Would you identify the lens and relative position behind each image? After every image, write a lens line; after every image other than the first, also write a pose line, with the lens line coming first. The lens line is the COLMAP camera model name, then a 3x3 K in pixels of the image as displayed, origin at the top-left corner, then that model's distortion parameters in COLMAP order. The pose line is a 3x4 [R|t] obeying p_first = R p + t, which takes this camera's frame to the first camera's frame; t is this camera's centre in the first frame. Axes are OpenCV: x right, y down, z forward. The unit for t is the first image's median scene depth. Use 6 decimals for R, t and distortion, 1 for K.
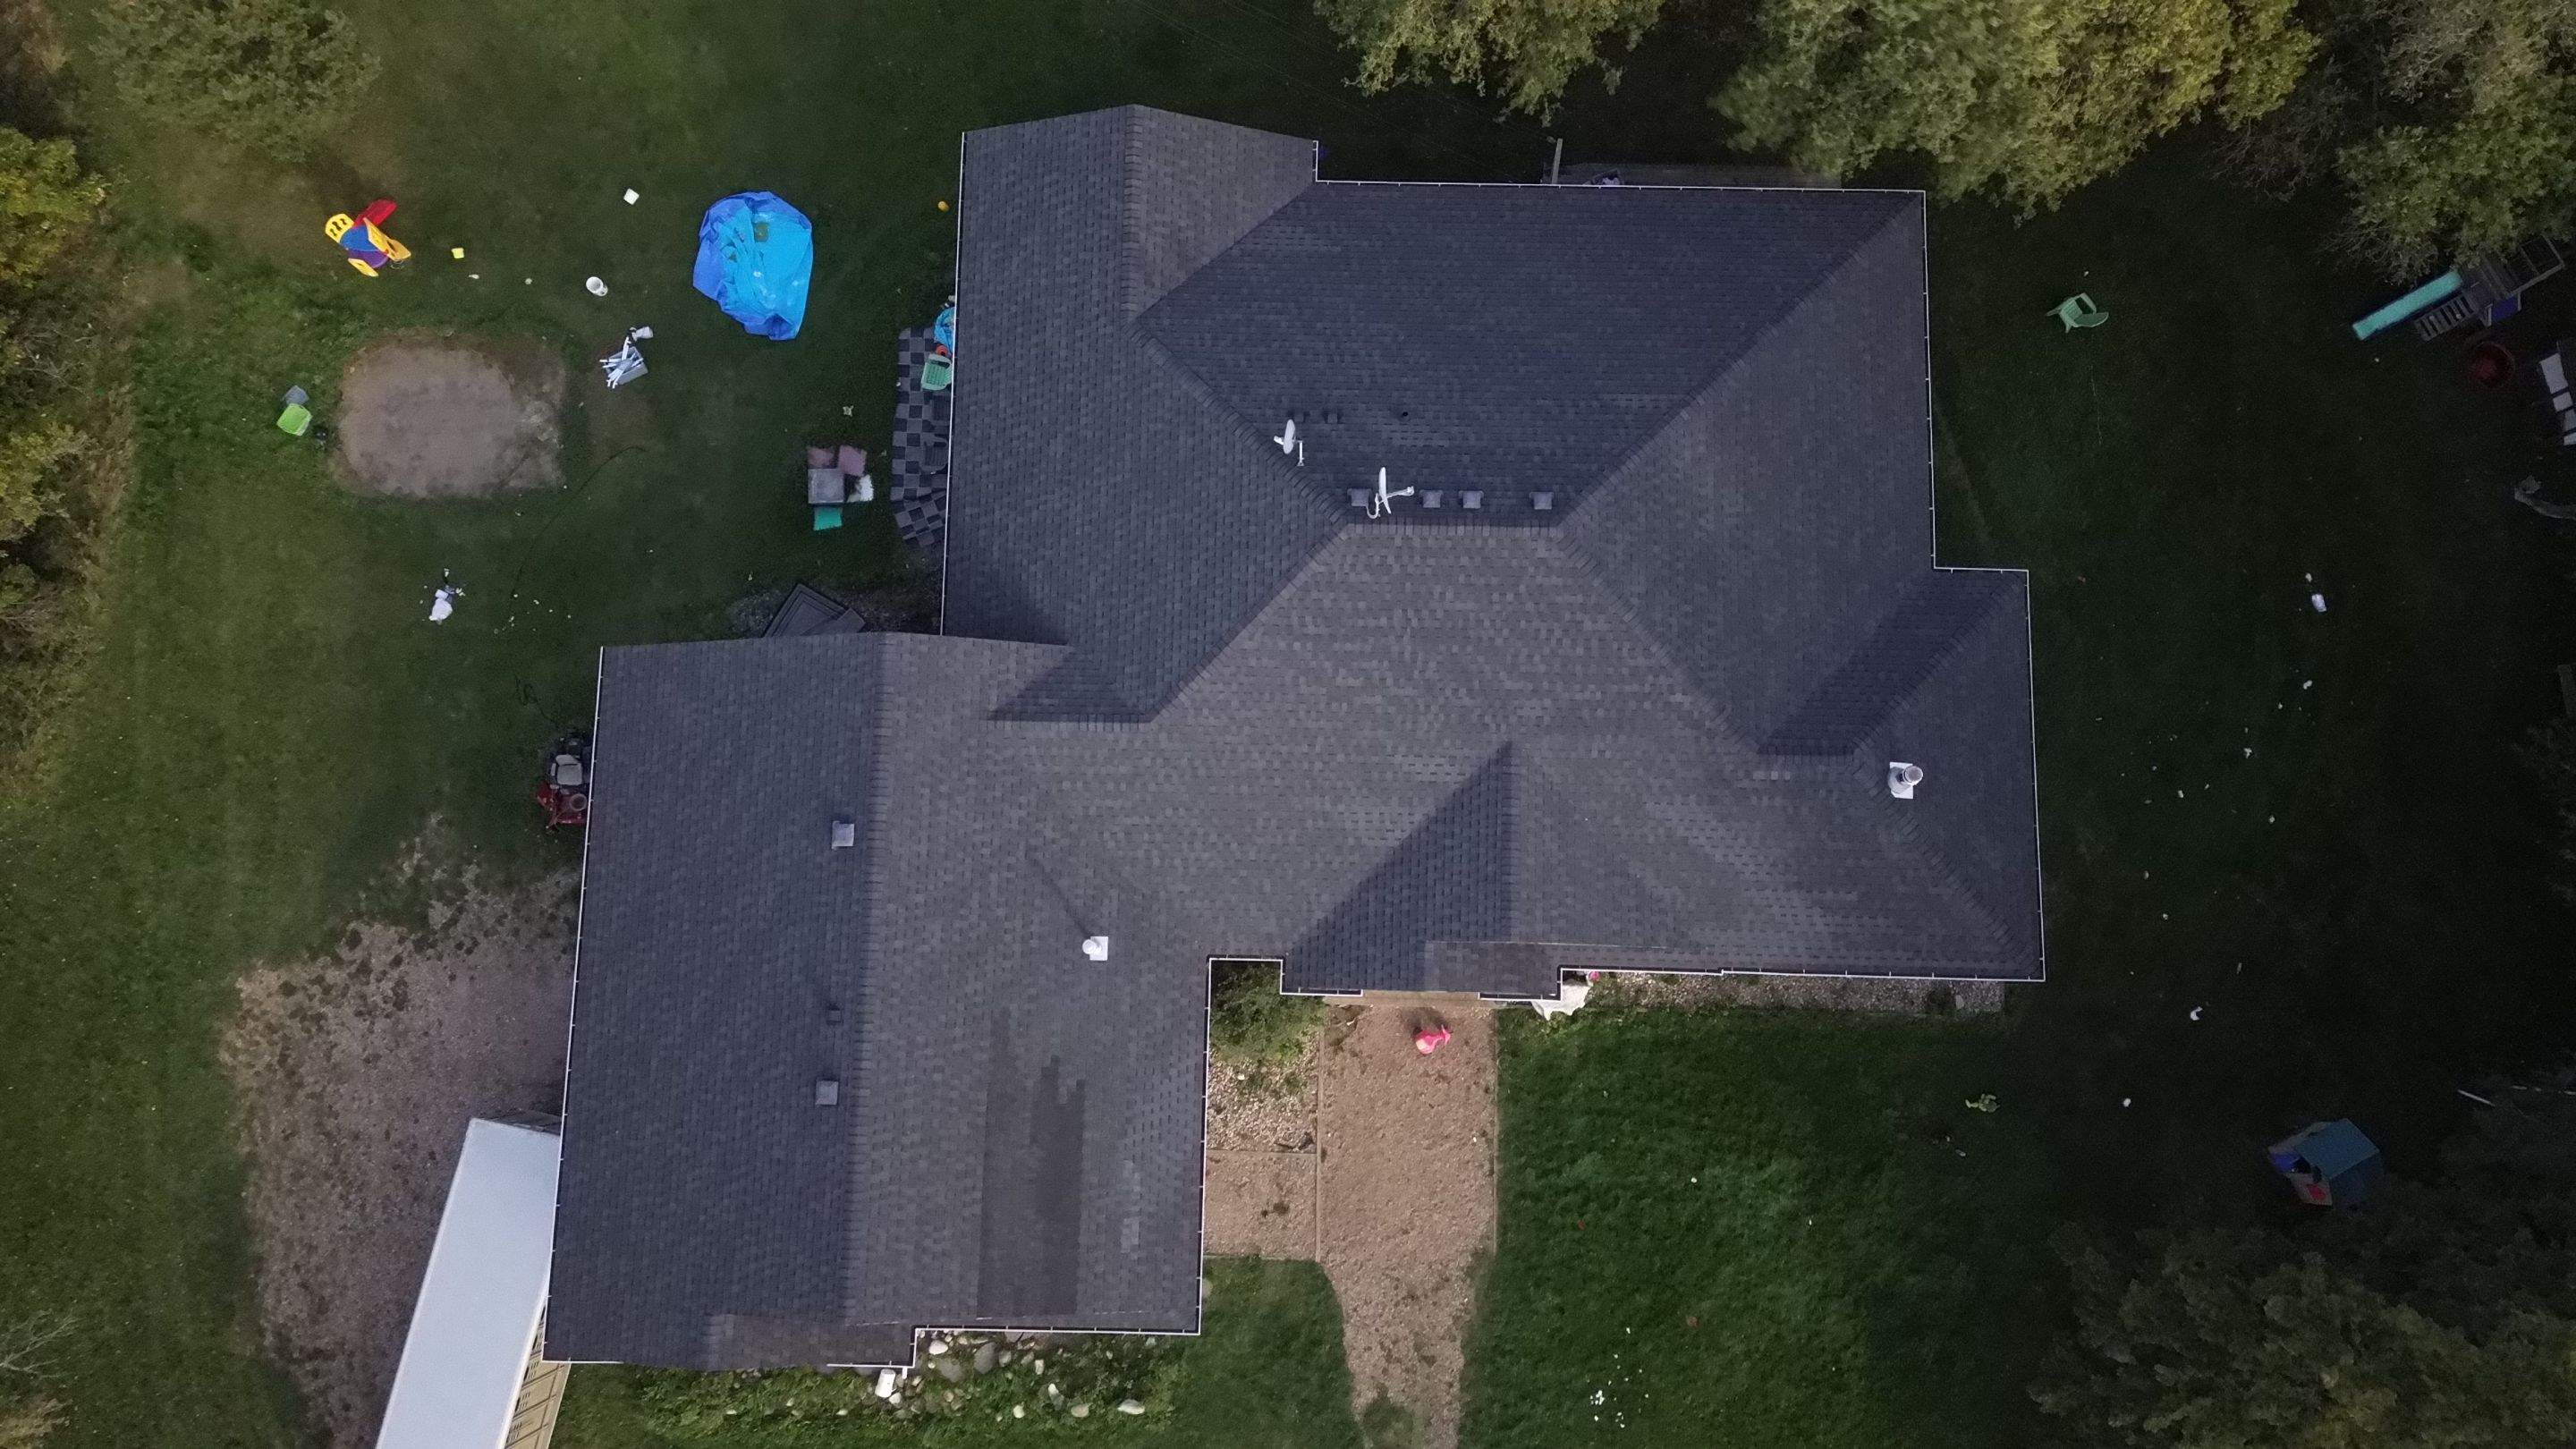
lens RADIAL K [[1810.8, 0, 1292.1], [0, 1810.8, 722.4], [0, 0, 1]] dist [0.082554, -0.077787]
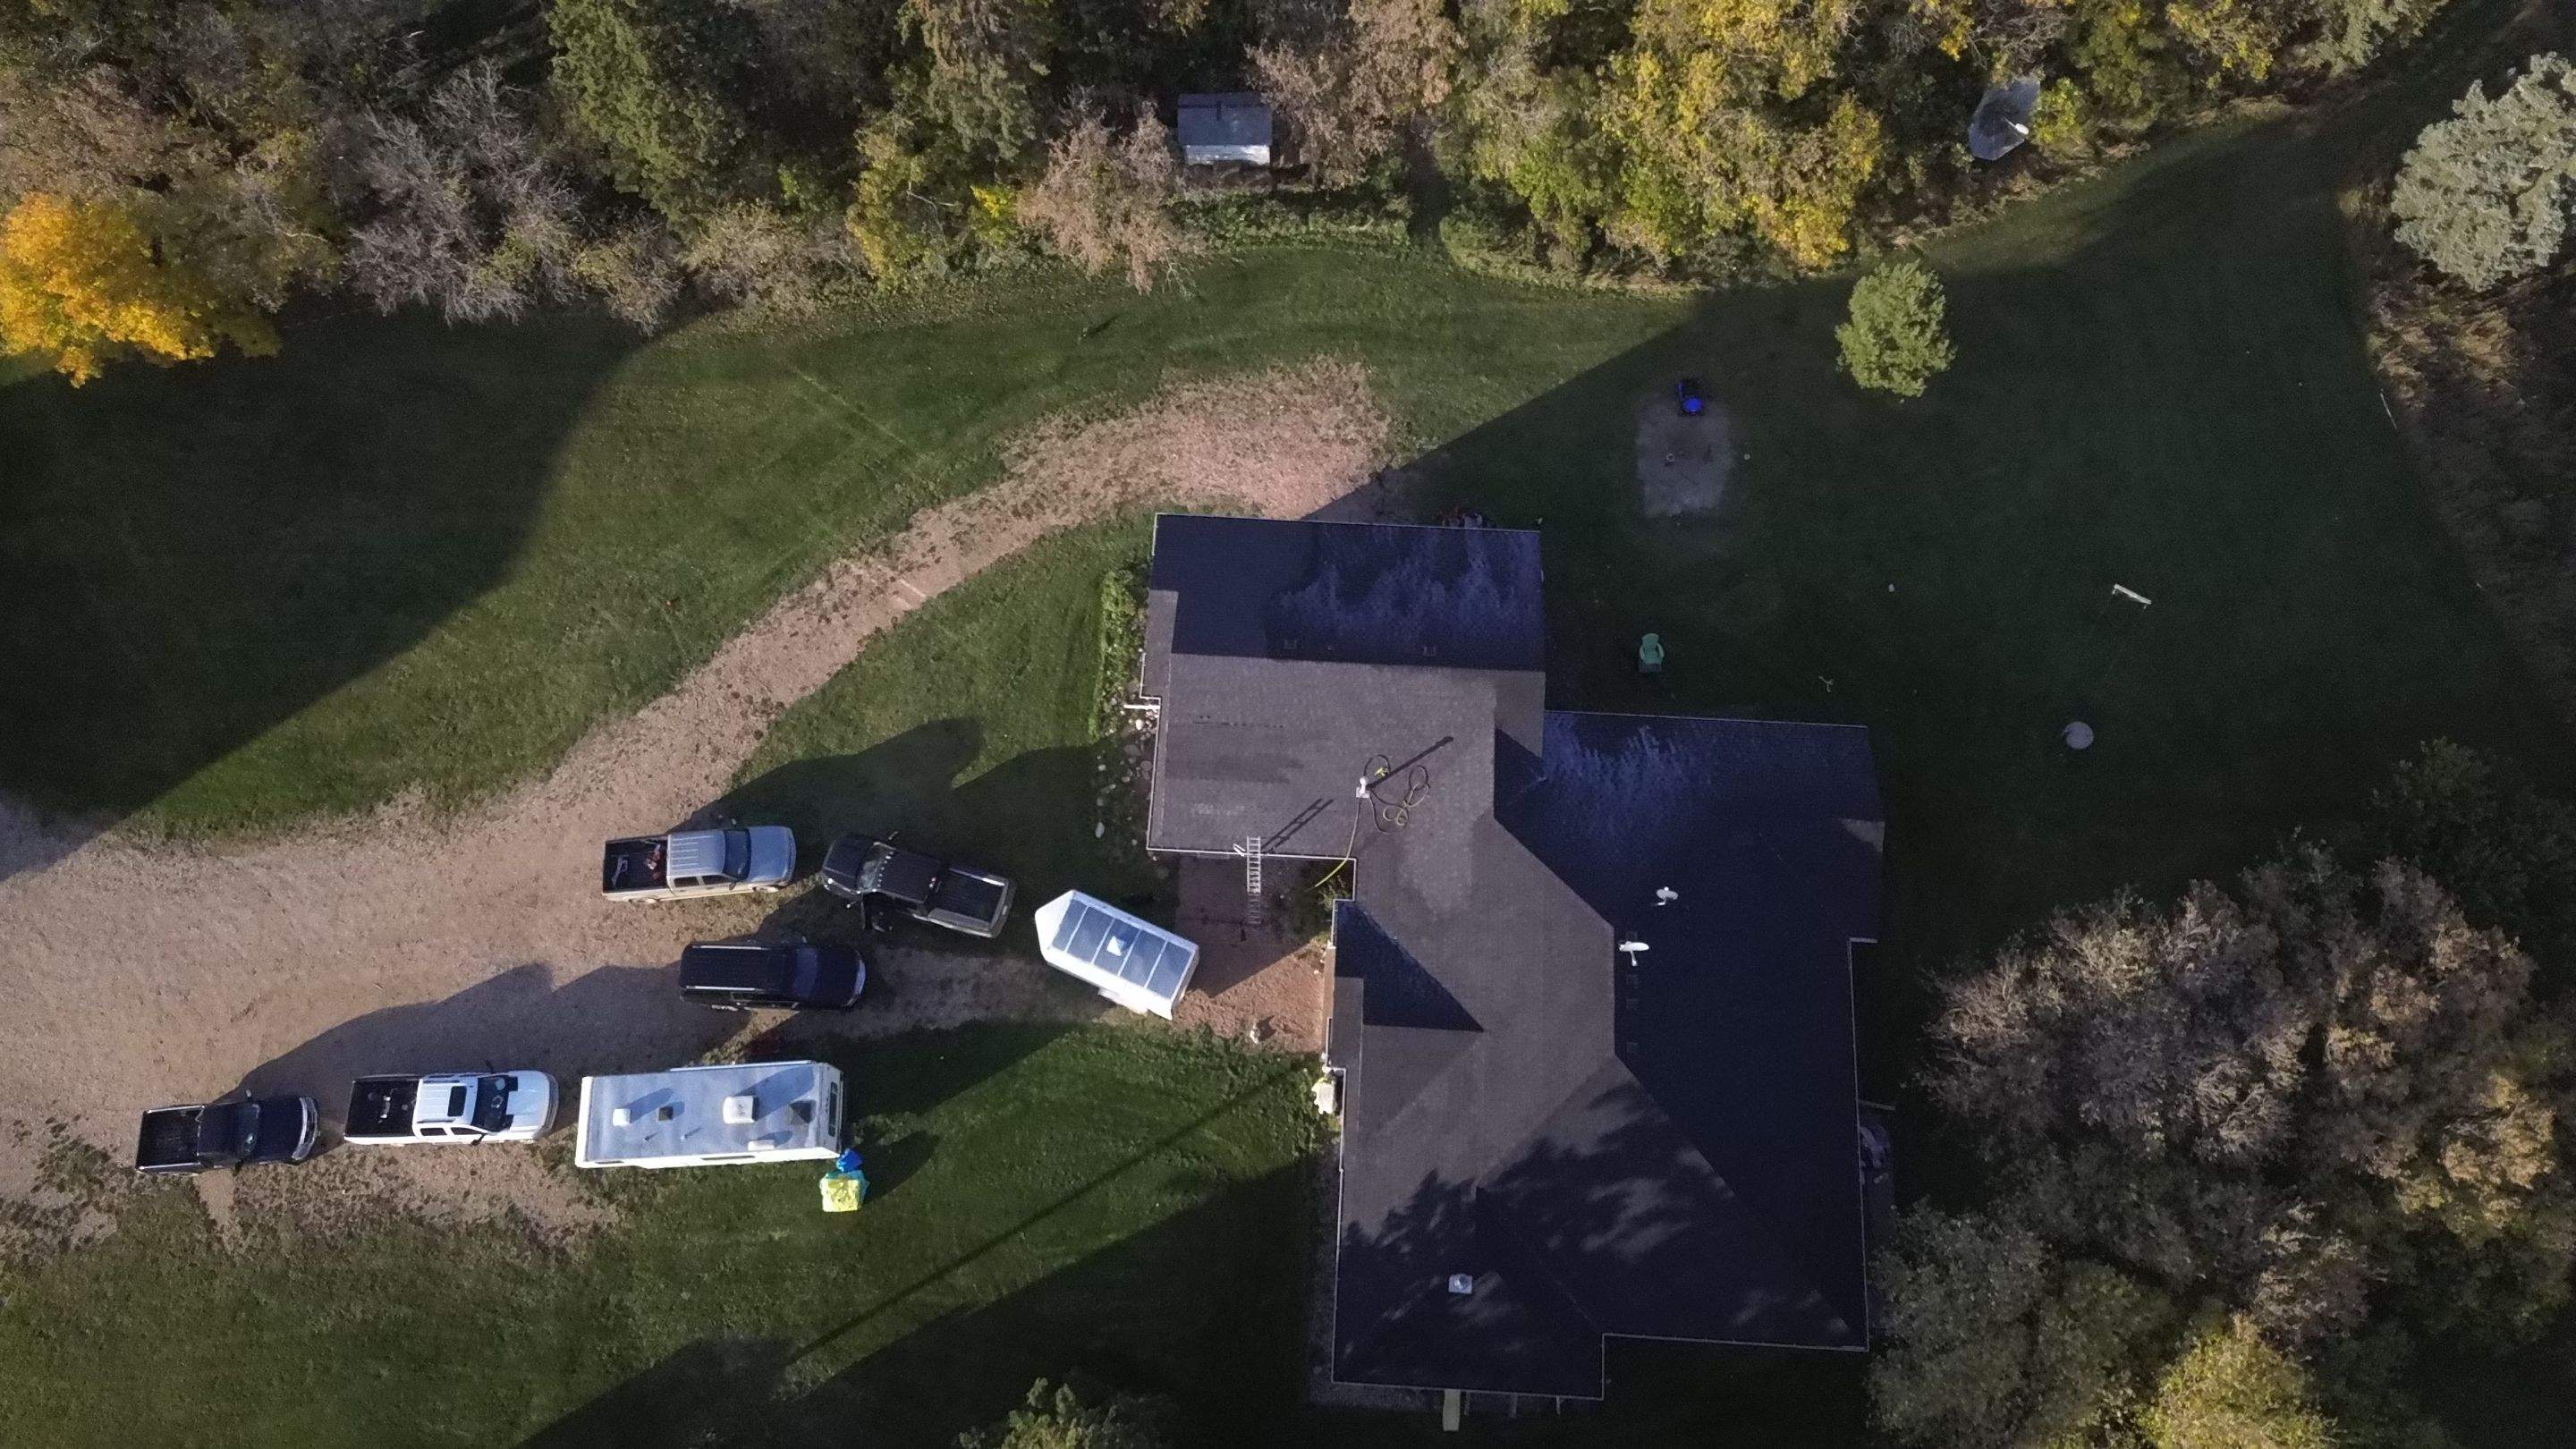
lens RADIAL K [[1801.8, 0, 1300.2], [0, 1801.8, 718.1], [0, 0, 1]] dist [0.151361, -0.389800]
pose [[-0.033891, 0.948241, -0.315737, 0.343440], [-0.987771, 0.016326, 0.155057, -0.077466], [0.152186, 0.317131, 0.936092, -0.597226]]
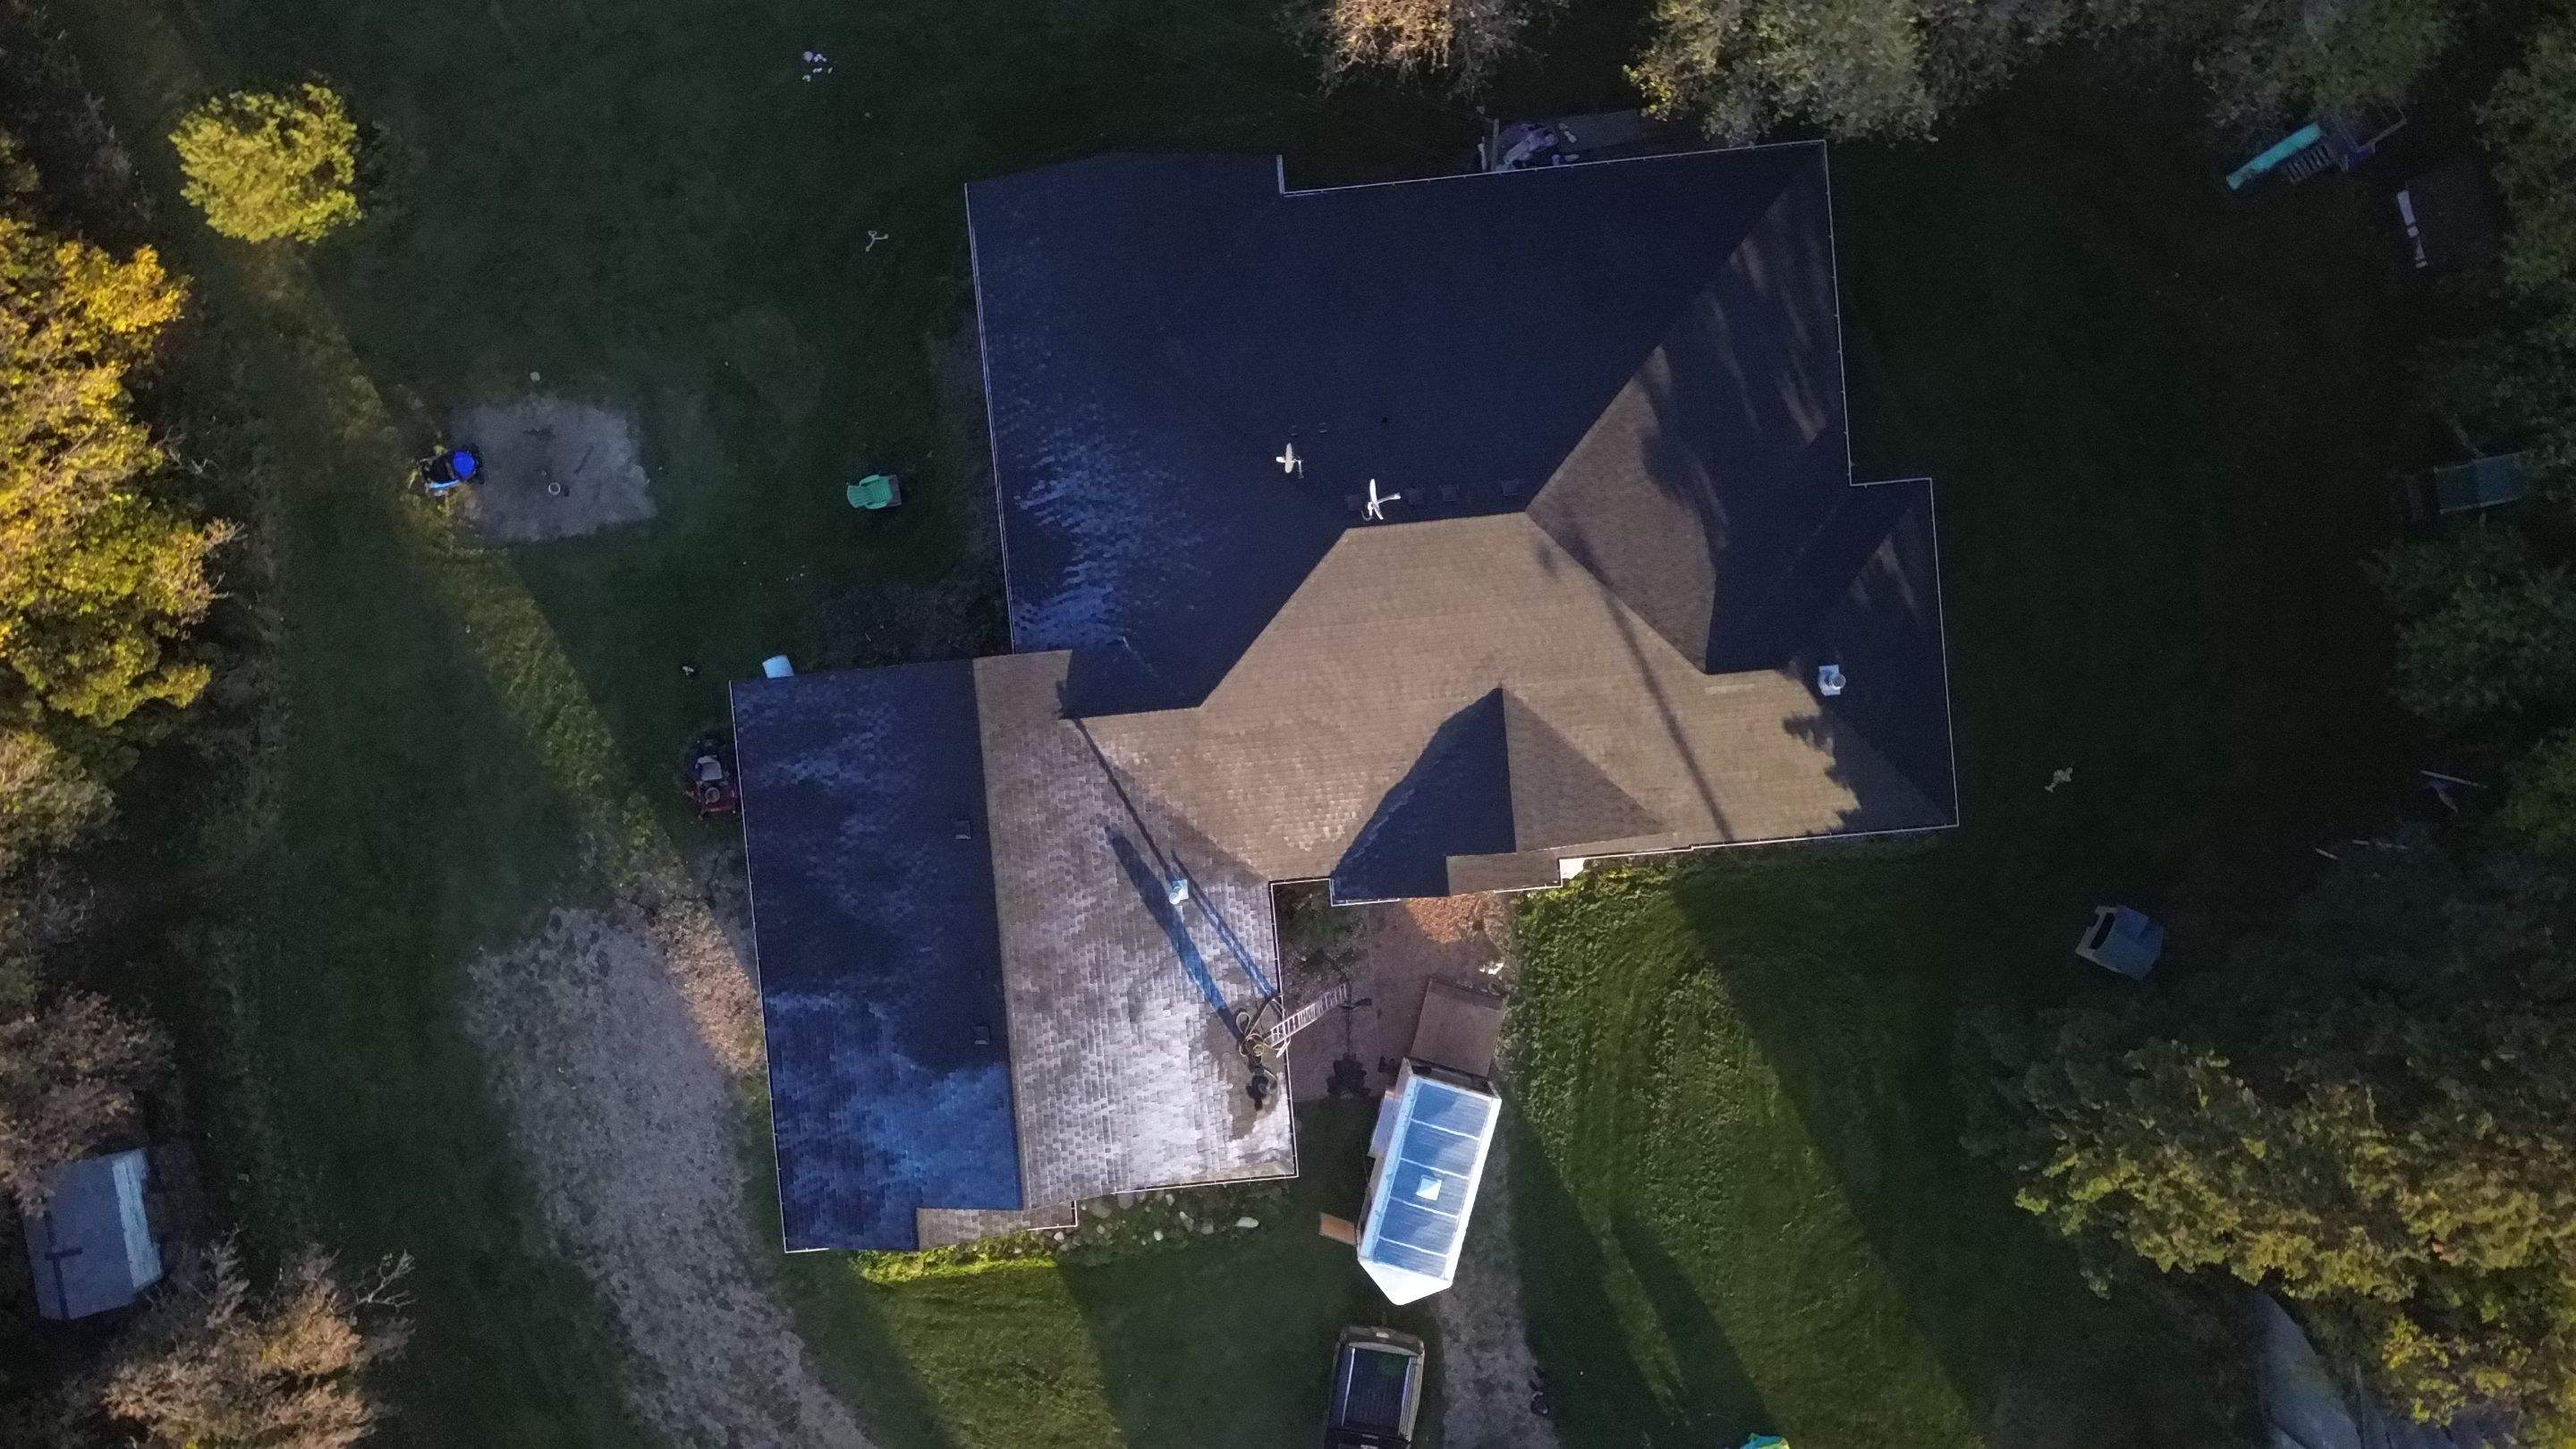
lens RADIAL K [[1810.8, 0, 1292.1], [0, 1810.8, 722.4], [0, 0, 1]] dist [0.082554, -0.077787]
pose [[0.993735, -0.111007, -0.012990, -0.003330], [0.111517, 0.977071, 0.181374, -0.182281], [-0.007442, -0.181686, 0.983328, -0.162239]]
